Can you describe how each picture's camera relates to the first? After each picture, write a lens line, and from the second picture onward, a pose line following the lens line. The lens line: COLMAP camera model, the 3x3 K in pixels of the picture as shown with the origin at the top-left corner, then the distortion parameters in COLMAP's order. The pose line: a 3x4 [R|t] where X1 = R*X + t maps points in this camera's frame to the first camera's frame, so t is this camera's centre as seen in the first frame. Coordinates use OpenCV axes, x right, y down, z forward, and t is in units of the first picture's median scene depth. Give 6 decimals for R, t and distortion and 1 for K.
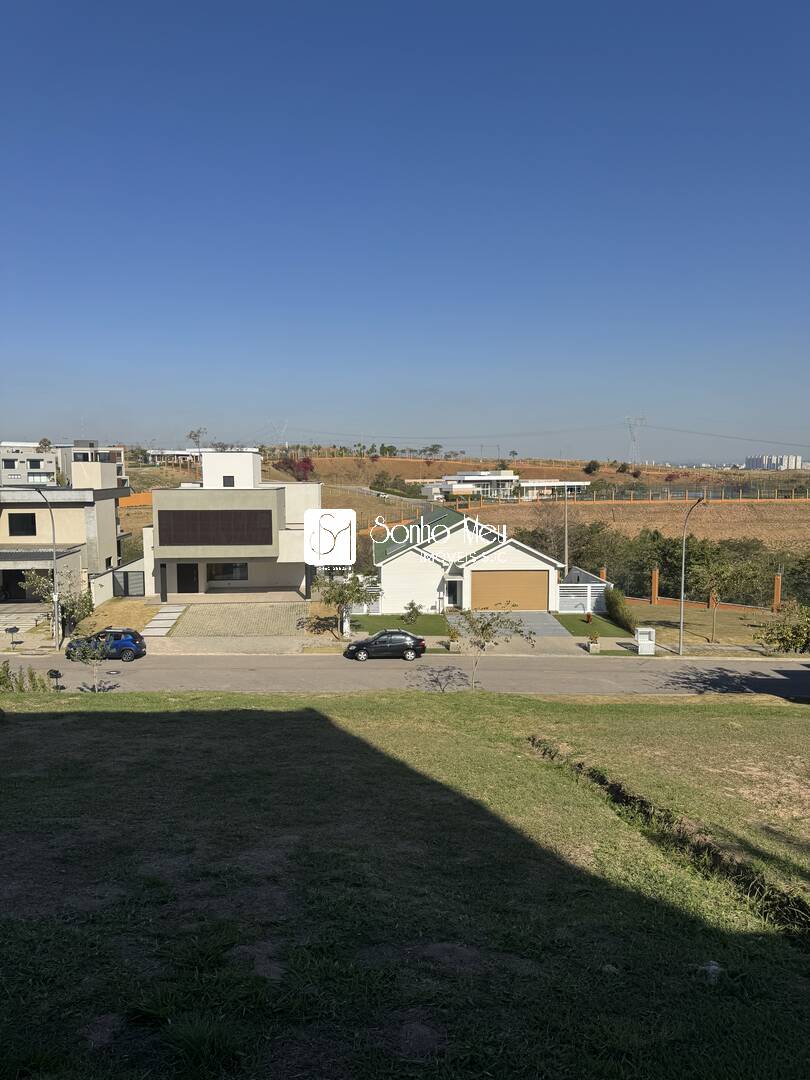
lens RADIAL K [[756.3, 0, 402.0], [0, 756.3, 538.5], [0, 0, 1]] dist [0.094765, -0.123631]
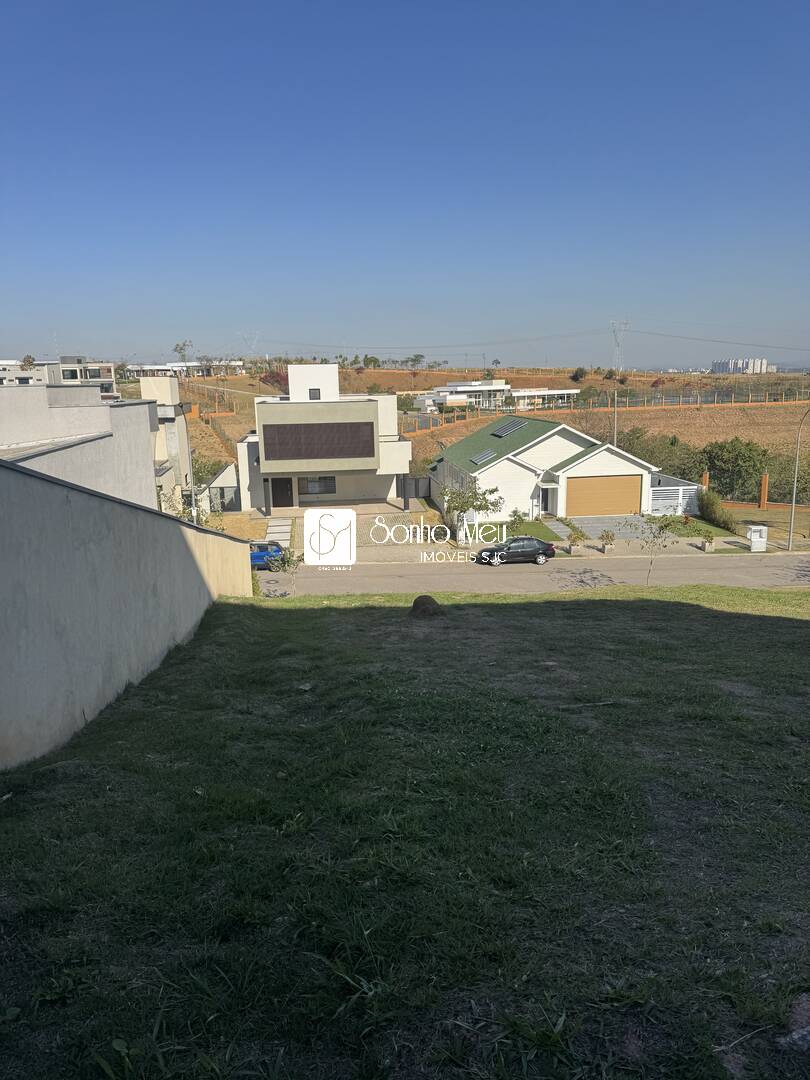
lens RADIAL K [[756.3, 0, 396.2], [0, 756.3, 543.4], [0, 0, 1]] dist [0.094765, -0.123631]
pose [[0.998608, -0.029816, 0.043509, -0.184869], [0.024452, 0.992594, 0.118990, 0.003336], [-0.046734, -0.117761, 0.991942, -0.016315]]
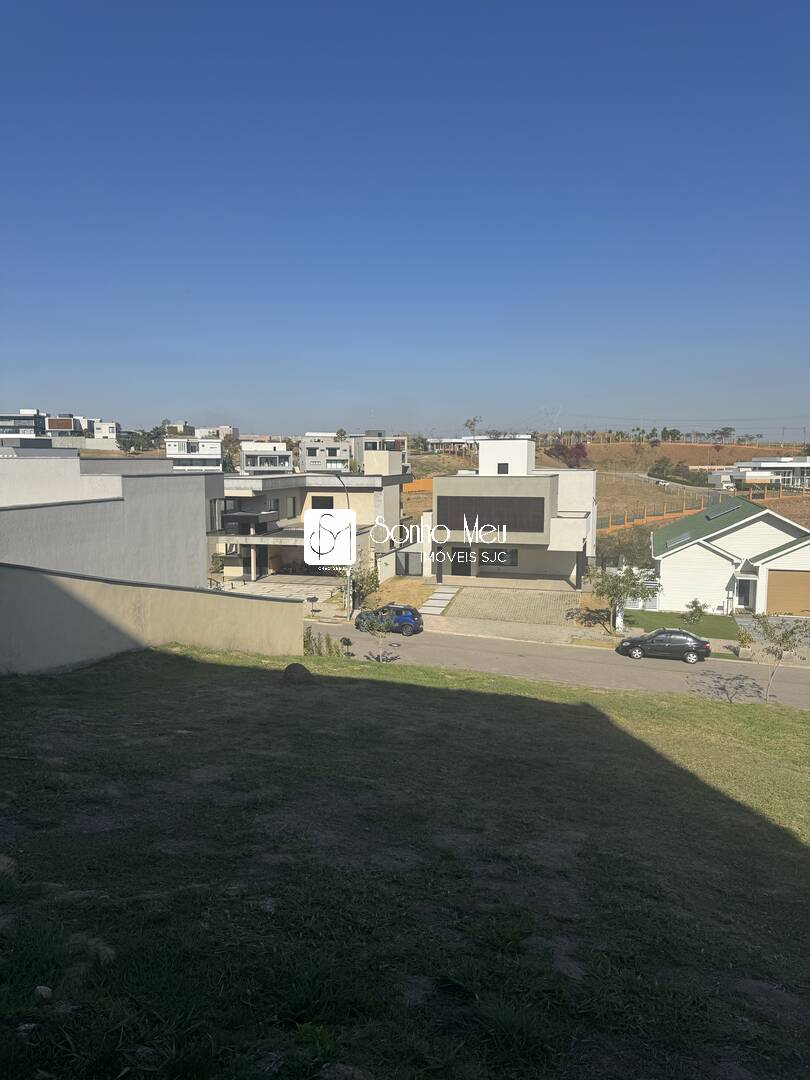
lens RADIAL K [[756.3, 0, 397.9], [0, 756.3, 537.8], [0, 0, 1]] dist [0.094765, -0.123631]
pose [[0.936999, 0.038738, -0.347178, -0.005236], [-0.032893, 0.999201, 0.022716, -0.000832], [0.347780, -0.009865, 0.937524, -0.000171]]
